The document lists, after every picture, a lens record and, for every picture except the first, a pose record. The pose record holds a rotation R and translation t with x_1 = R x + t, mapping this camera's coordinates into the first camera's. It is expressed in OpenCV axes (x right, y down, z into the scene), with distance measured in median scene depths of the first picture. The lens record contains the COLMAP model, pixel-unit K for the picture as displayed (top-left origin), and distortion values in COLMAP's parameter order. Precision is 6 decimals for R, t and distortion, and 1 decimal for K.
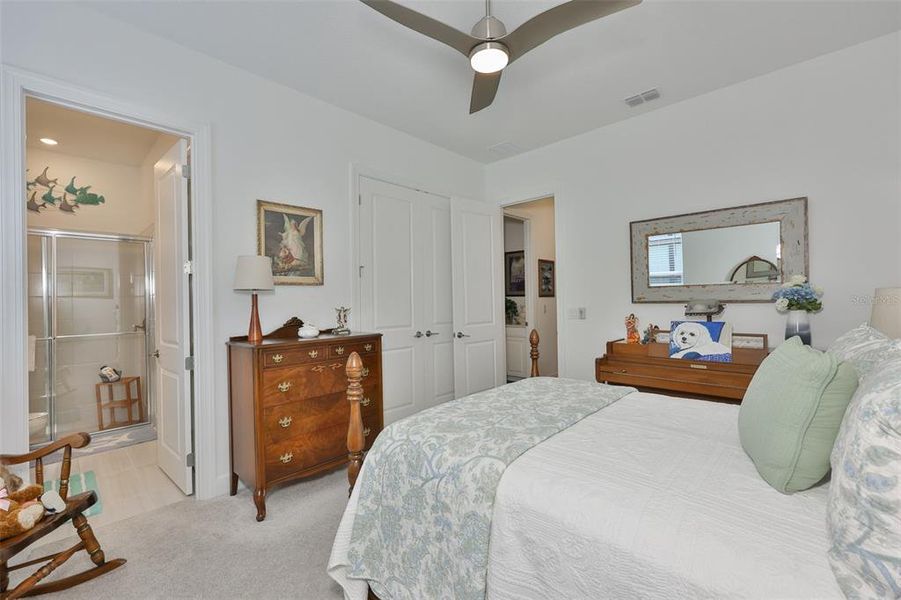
lens RADIAL K [[381.5, 0, 449.5], [0, 381.5, 298.8], [0, 0, 1]] dist [-0.000405, 0.000037]
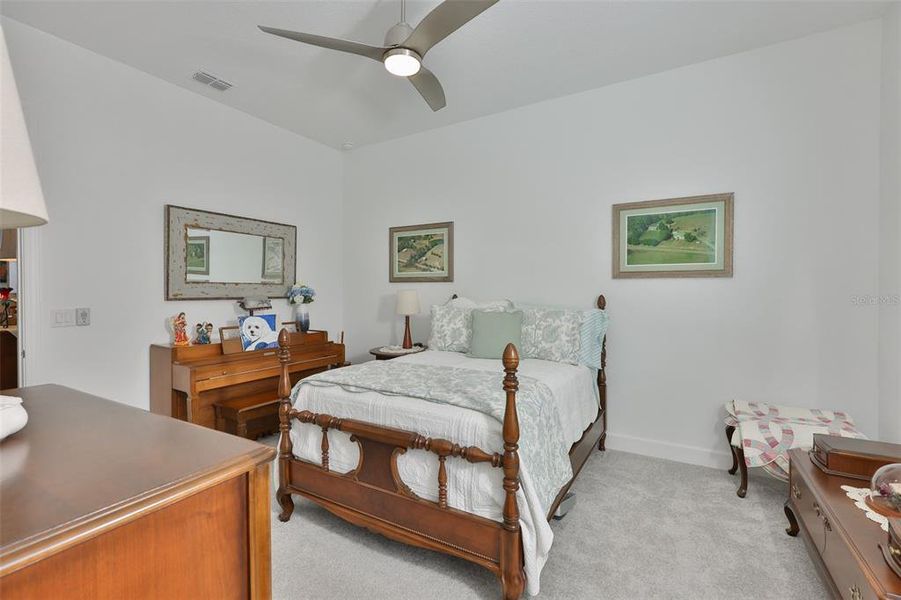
lens RADIAL K [[381.5, 0, 449.5], [0, 381.5, 298.8], [0, 0, 1]] dist [-0.000405, 0.000037]
pose [[-0.209114, -0.004813, 0.977879, -0.539440], [-0.000876, 0.999988, 0.004735, 0.003452], [-0.977891, 0.000133, -0.209116, 0.629182]]
